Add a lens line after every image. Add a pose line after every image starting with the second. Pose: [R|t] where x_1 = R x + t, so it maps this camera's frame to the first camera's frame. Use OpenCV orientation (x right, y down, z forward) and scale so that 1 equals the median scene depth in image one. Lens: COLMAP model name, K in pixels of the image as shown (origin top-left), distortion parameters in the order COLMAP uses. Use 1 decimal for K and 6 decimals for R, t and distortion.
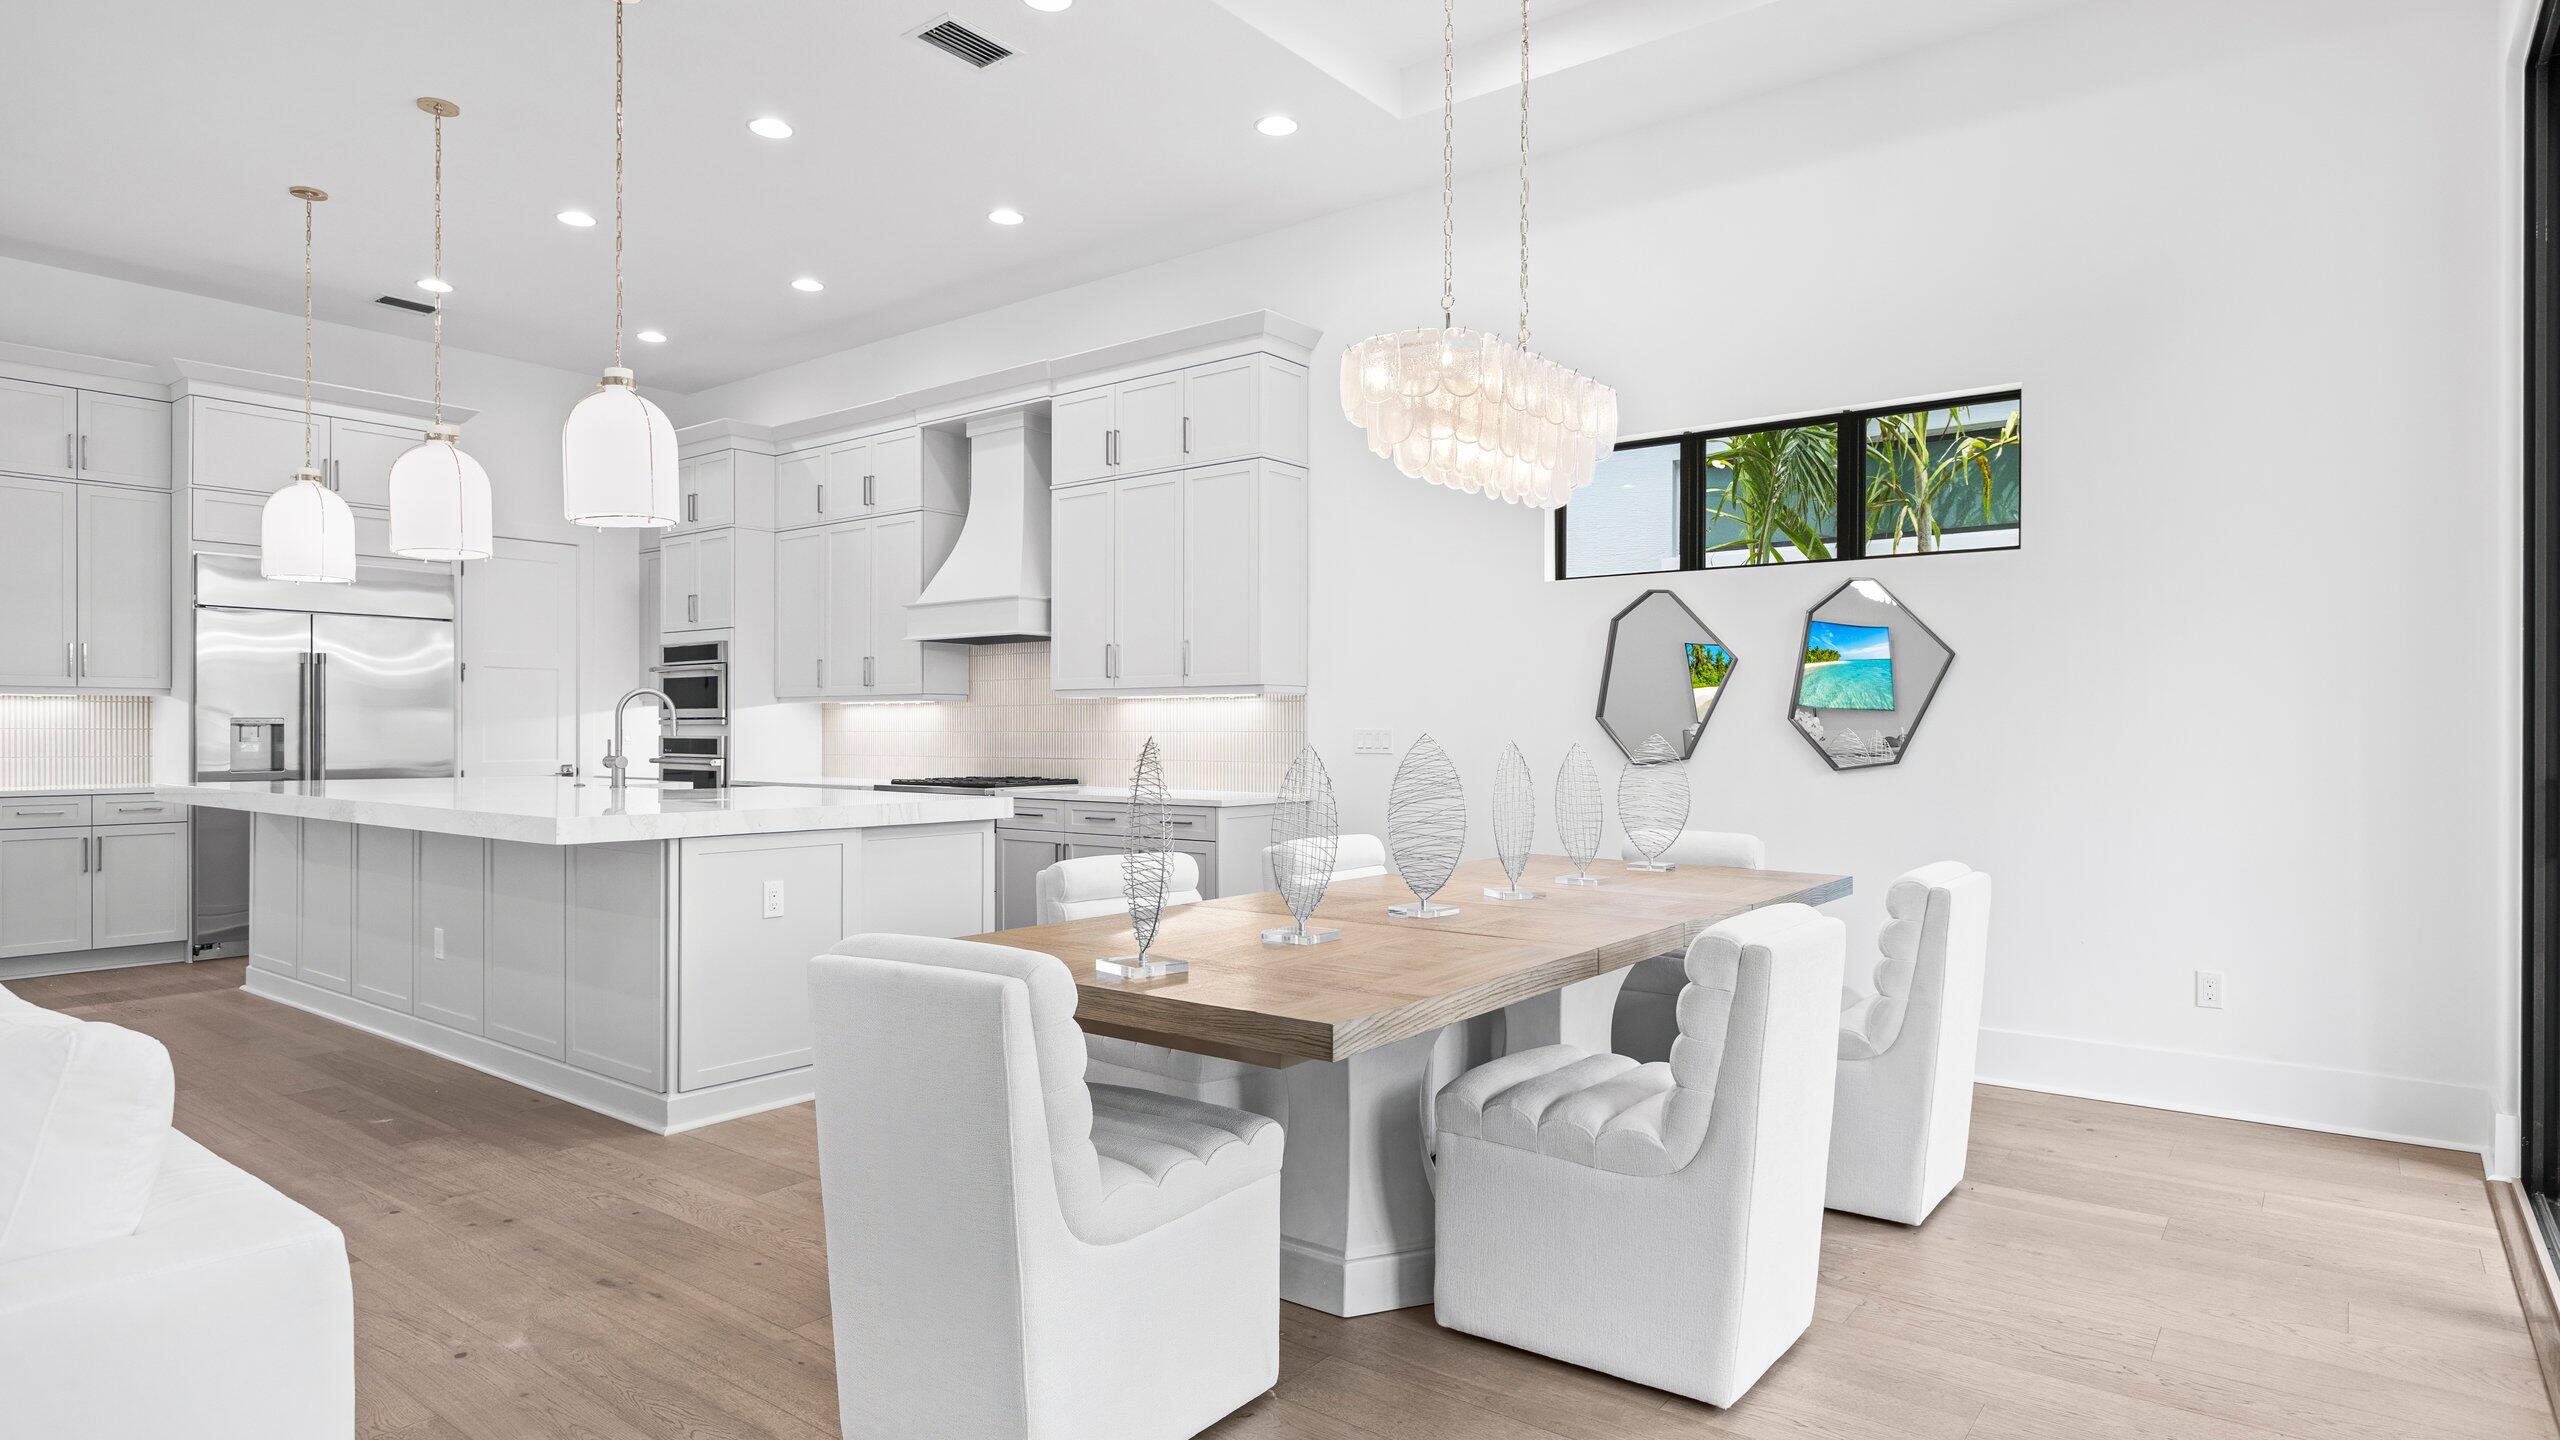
lens RADIAL K [[1372.4, 0, 1311.5], [0, 1372.4, 736.2], [0, 0, 1]] dist [-0.002503, 0.000839]
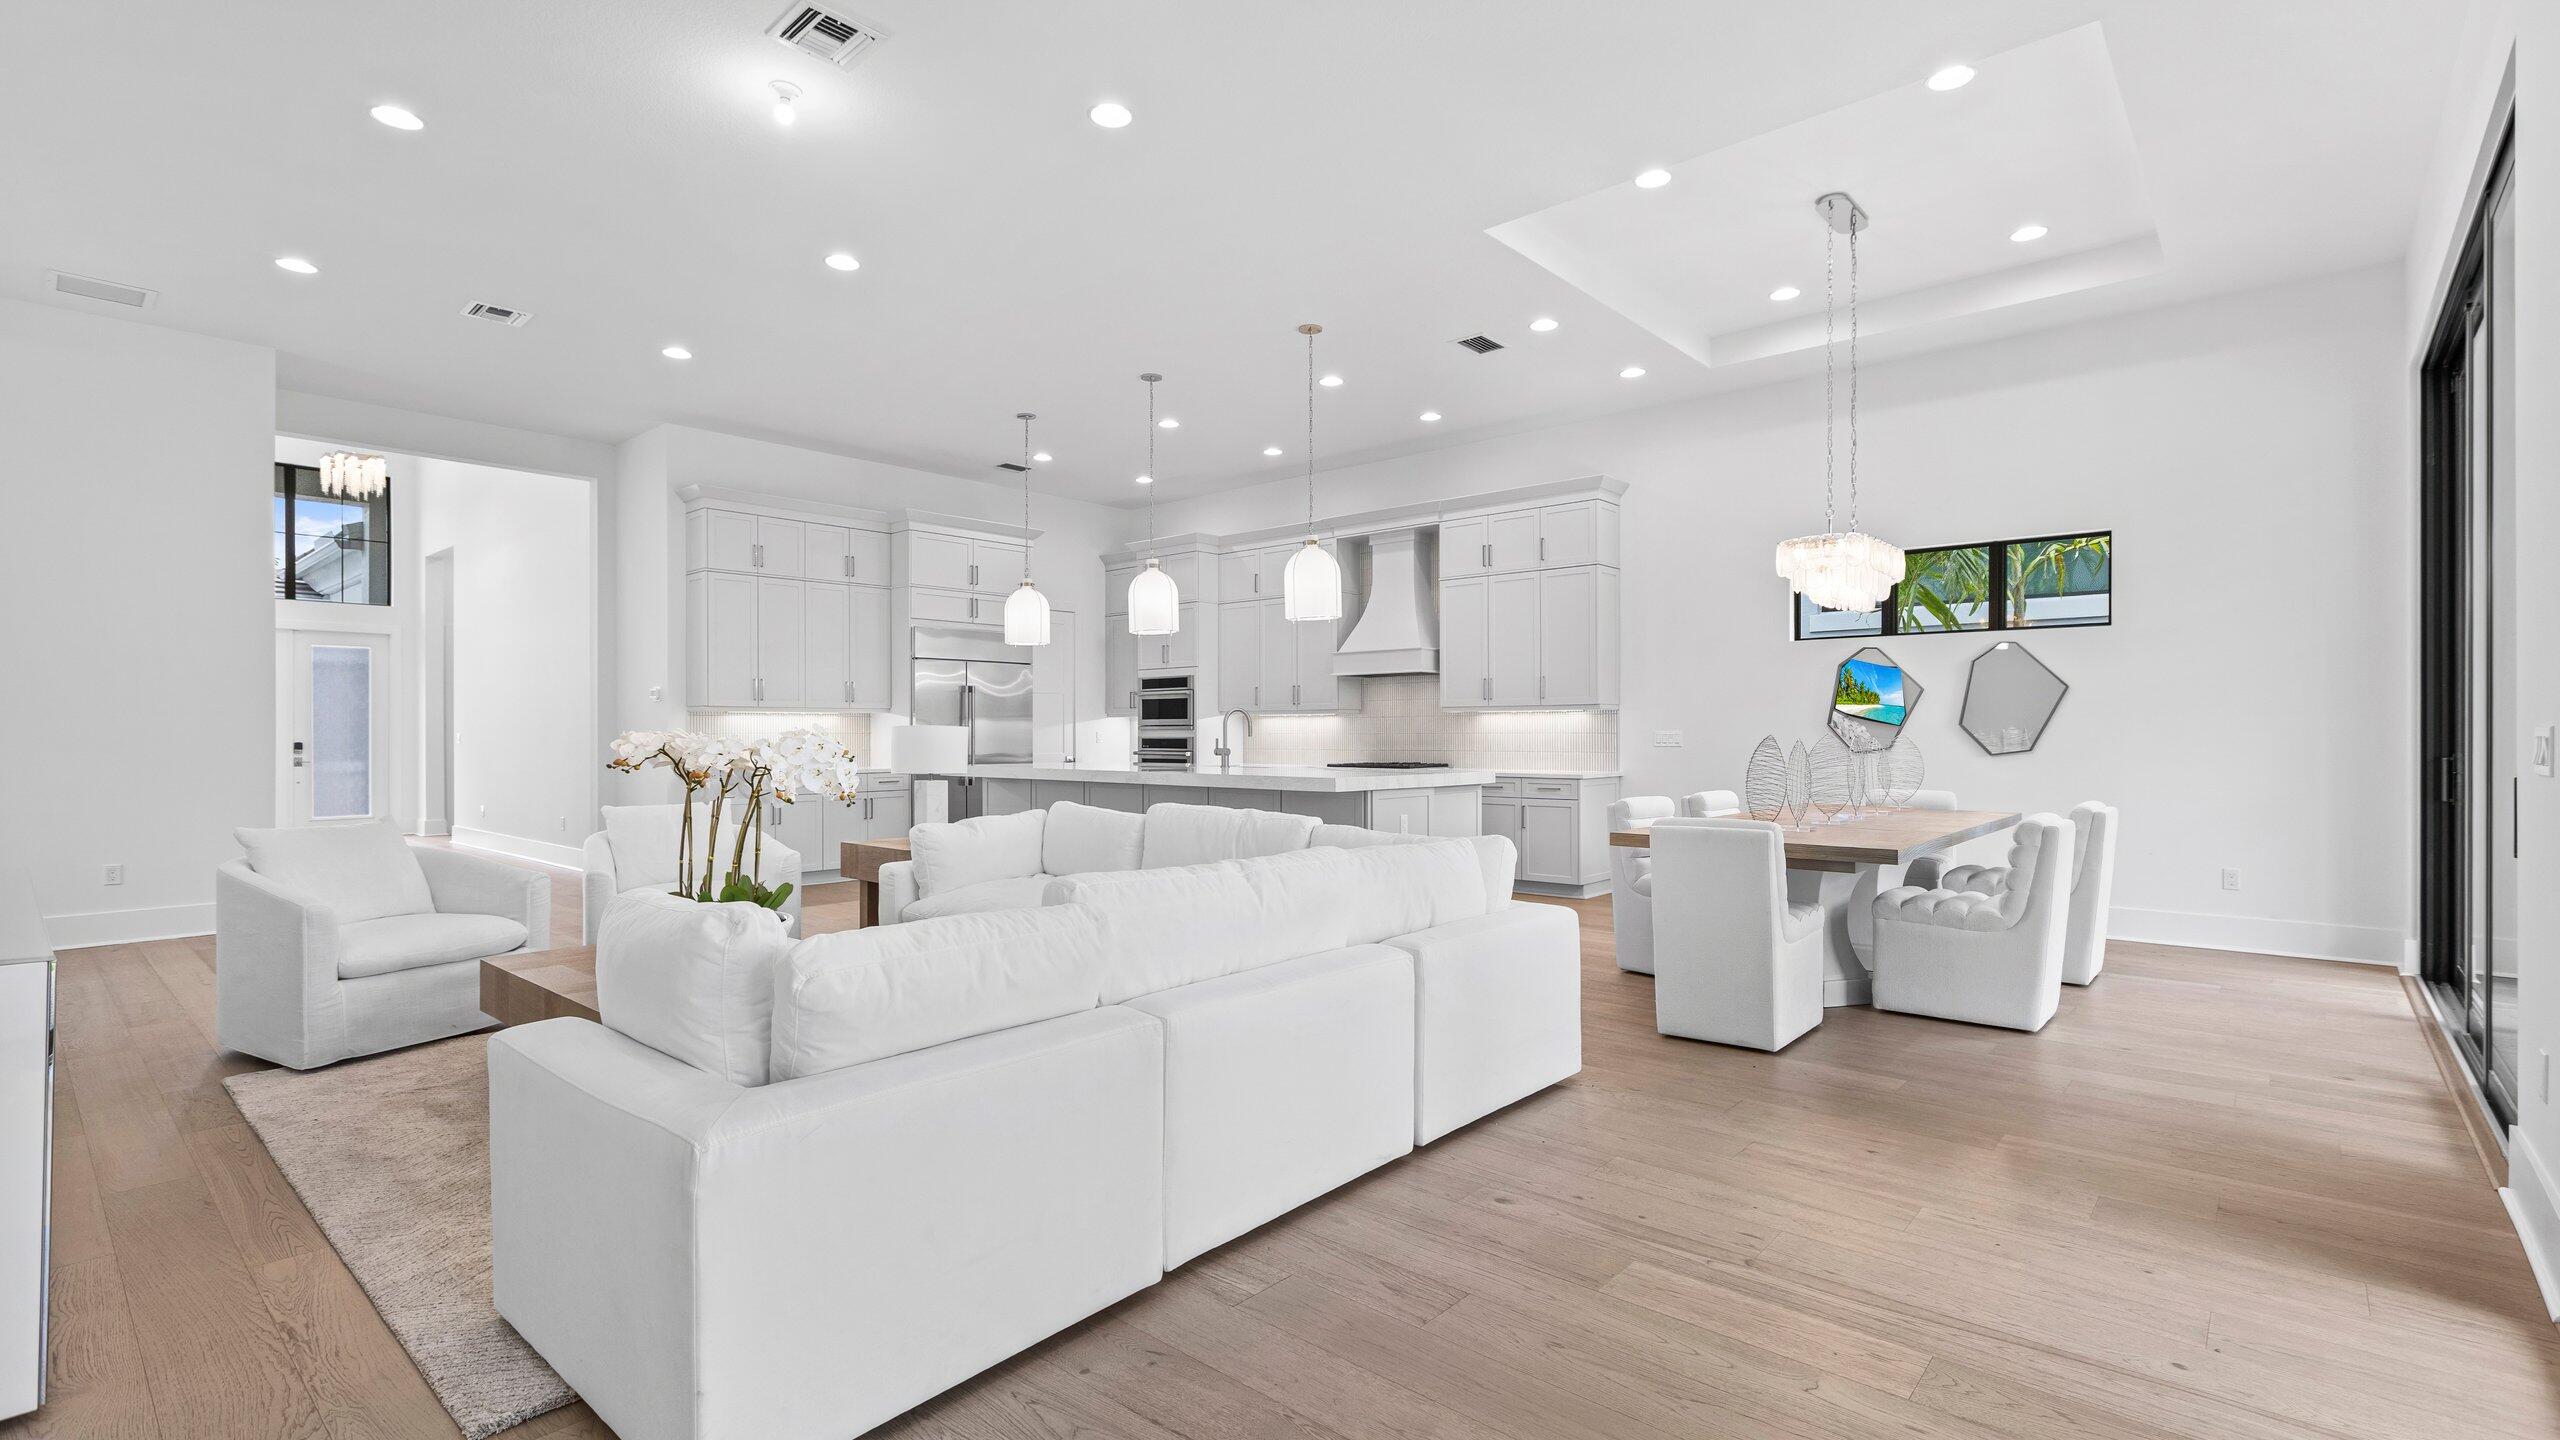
lens RADIAL K [[1137.7, 0, 1289.5], [0, 1137.7, 737.1], [0, 0, 1]] dist [0.000620, -0.000352]
pose [[0.997374, -0.002838, -0.072366, -0.285450], [0.002886, 0.999996, 0.000560, -0.000043], [0.072364, -0.000768, 0.997378, -0.347976]]
